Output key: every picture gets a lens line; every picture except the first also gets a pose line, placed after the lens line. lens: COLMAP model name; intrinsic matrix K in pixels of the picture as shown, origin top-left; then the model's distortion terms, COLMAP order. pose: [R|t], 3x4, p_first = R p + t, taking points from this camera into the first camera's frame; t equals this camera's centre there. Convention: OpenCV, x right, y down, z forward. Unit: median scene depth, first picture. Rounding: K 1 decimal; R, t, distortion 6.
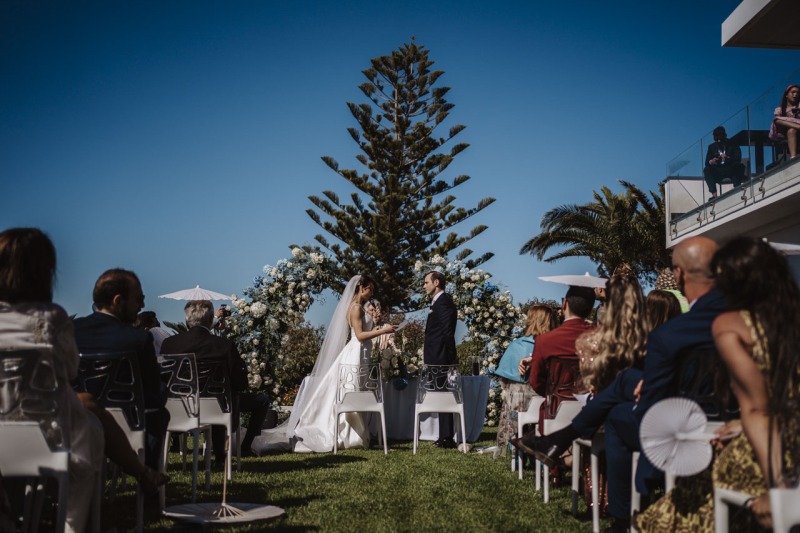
lens RADIAL K [[822.8, 0, 400.0], [0, 822.8, 266.5], [0, 0, 1]] dist [-0.016898, -0.012812]
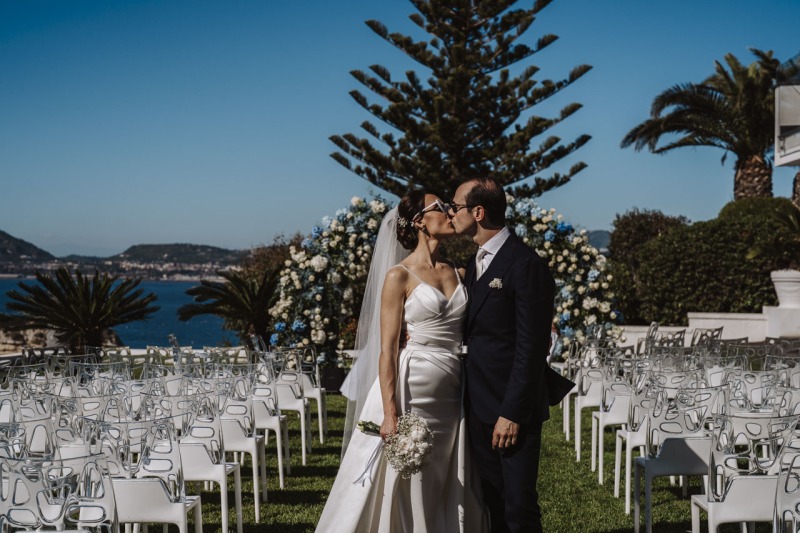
lens RADIAL K [[1168.3, 0, 387.4], [0, 1168.3, 263.4], [0, 0, 1]] dist [-0.125200, 1.073361]
pose [[0.996759, -0.023320, -0.076991, 0.004547], [0.032603, 0.992043, 0.121607, -0.039436], [0.073542, -0.123723, 0.989588, -0.123377]]
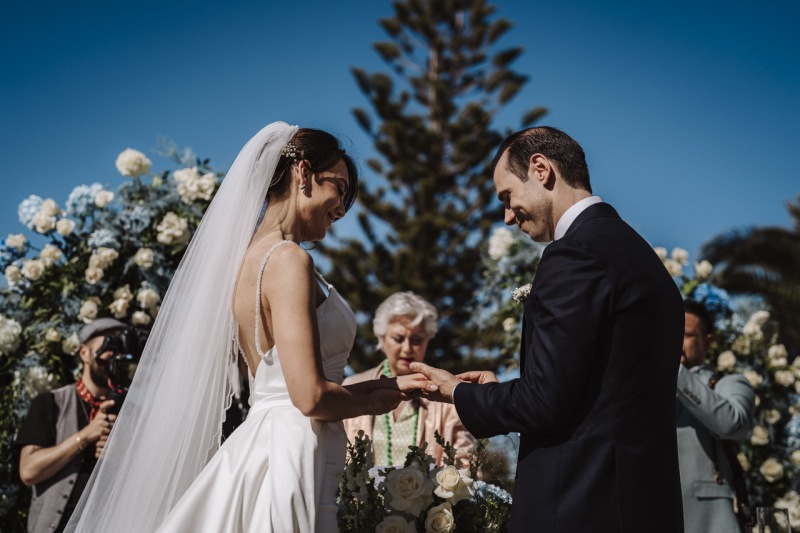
lens RADIAL K [[1110.6, 0, 398.2], [0, 1110.6, 280.8], [0, 0, 1]] dist [-0.118649, 0.856599]
pose [[0.999388, 0.014284, -0.031916, -0.002695], [-0.016882, 0.996434, -0.082671, 0.022412], [0.030621, 0.083160, 0.996066, 0.208588]]
